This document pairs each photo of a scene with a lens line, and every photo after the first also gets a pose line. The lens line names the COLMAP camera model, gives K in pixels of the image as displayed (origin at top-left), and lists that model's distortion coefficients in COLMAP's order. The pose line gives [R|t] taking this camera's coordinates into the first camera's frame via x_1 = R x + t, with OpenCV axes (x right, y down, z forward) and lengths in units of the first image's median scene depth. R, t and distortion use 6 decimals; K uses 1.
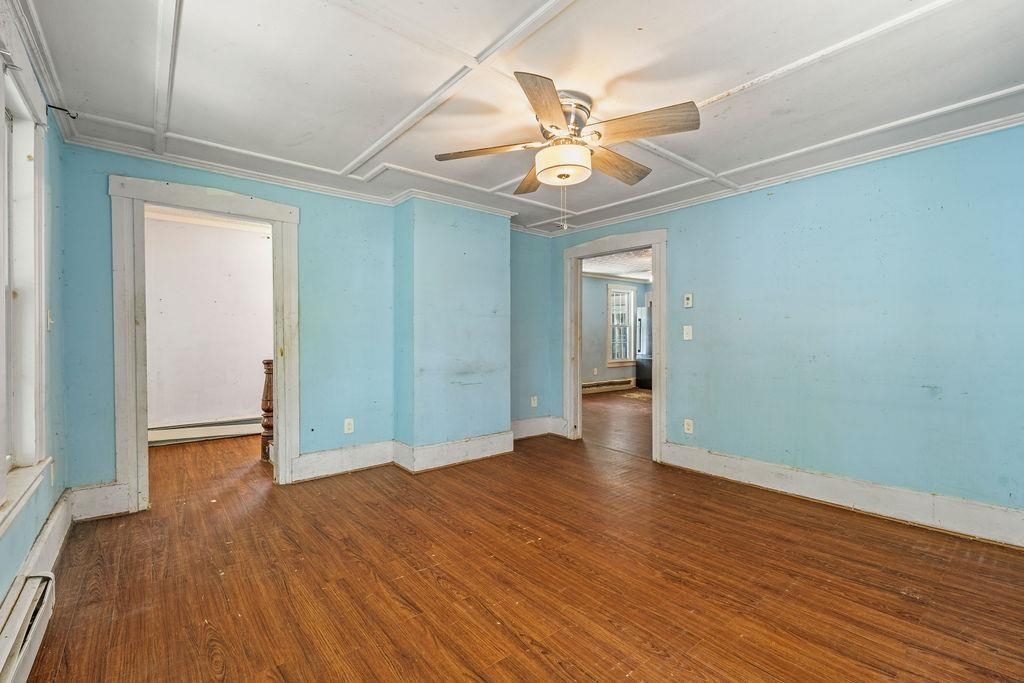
lens RADIAL K [[450.0, 0, 509.9], [0, 450.0, 341.0], [0, 0, 1]] dist [-0.004513, 0.000652]
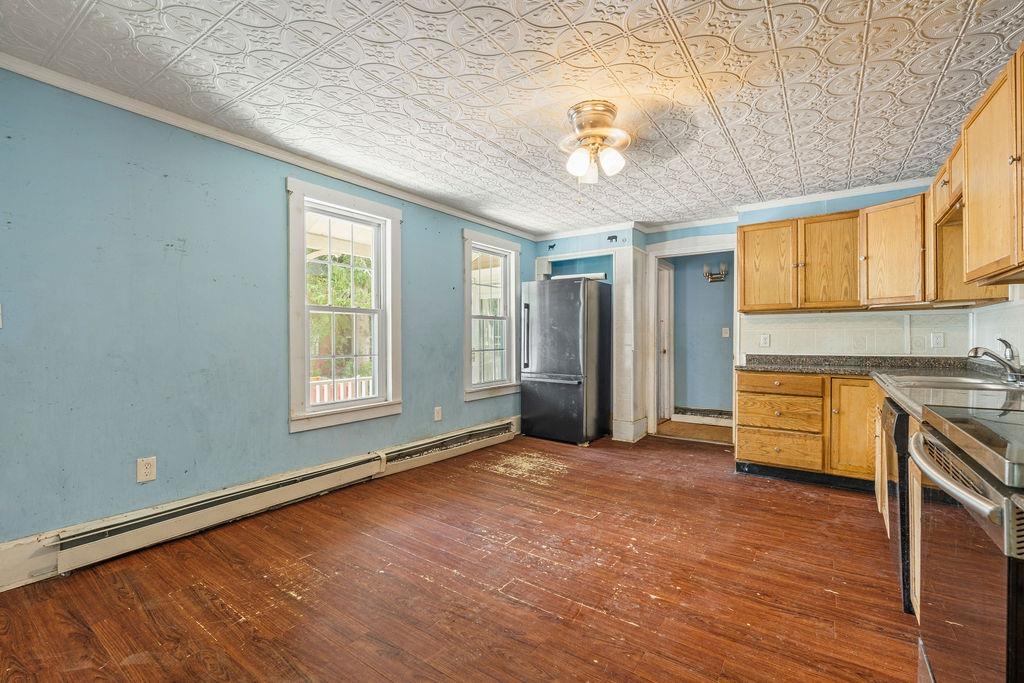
lens RADIAL K [[450.0, 0, 519.9], [0, 450.0, 339.4], [0, 0, 1]] dist [-0.004513, 0.000652]
pose [[0.959603, -0.005324, 0.281309, 0.392666], [0.008140, 0.999928, -0.008843, -0.009233], [-0.281241, 0.010775, 0.959577, 1.470113]]
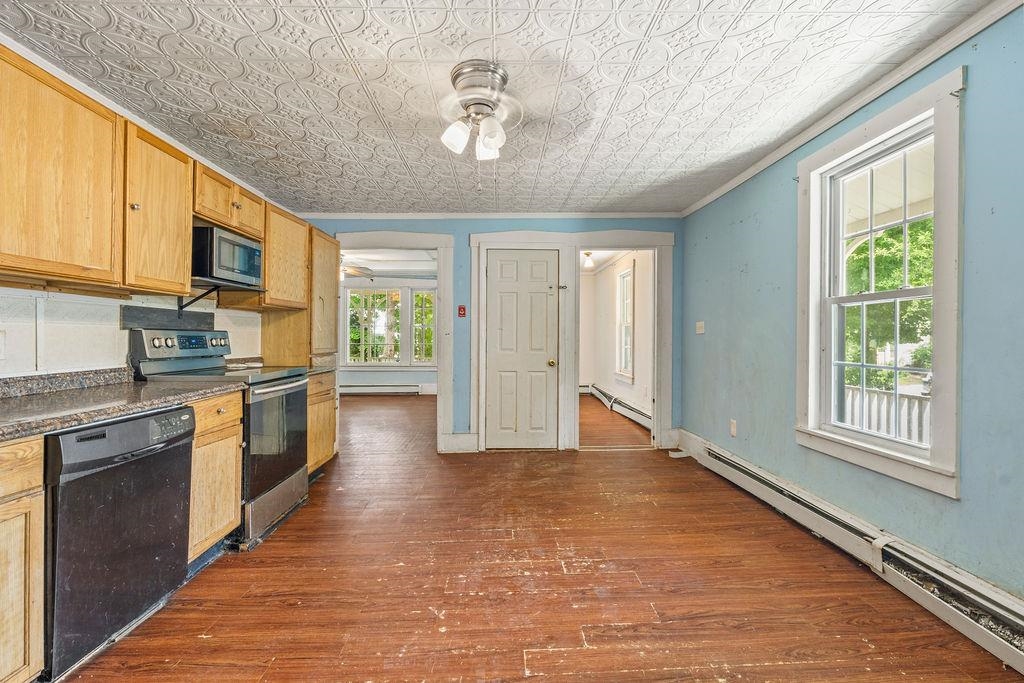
lens RADIAL K [[450.0, 0, 507.0], [0, 450.0, 335.9], [0, 0, 1]] dist [-0.004513, 0.000652]
pose [[-0.621387, -0.003716, -0.783495, 1.247030], [-0.012722, 0.999905, 0.005347, -0.028217], [0.783401, 0.013290, -0.621375, 2.655869]]
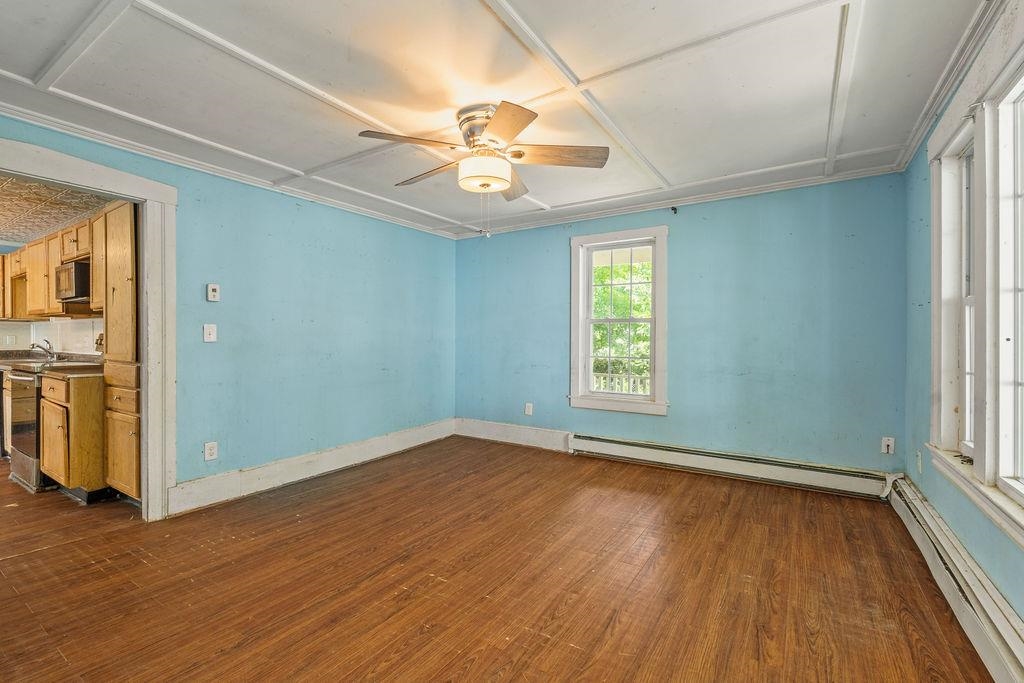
lens RADIAL K [[450.0, 0, 518.2], [0, 450.0, 340.8], [0, 0, 1]] dist [-0.004513, 0.000652]
pose [[-0.313884, -0.006844, 0.949437, -0.633506], [0.006223, 0.999938, 0.009265, -0.009925], [-0.949441, 0.008816, -0.313822, 0.885166]]
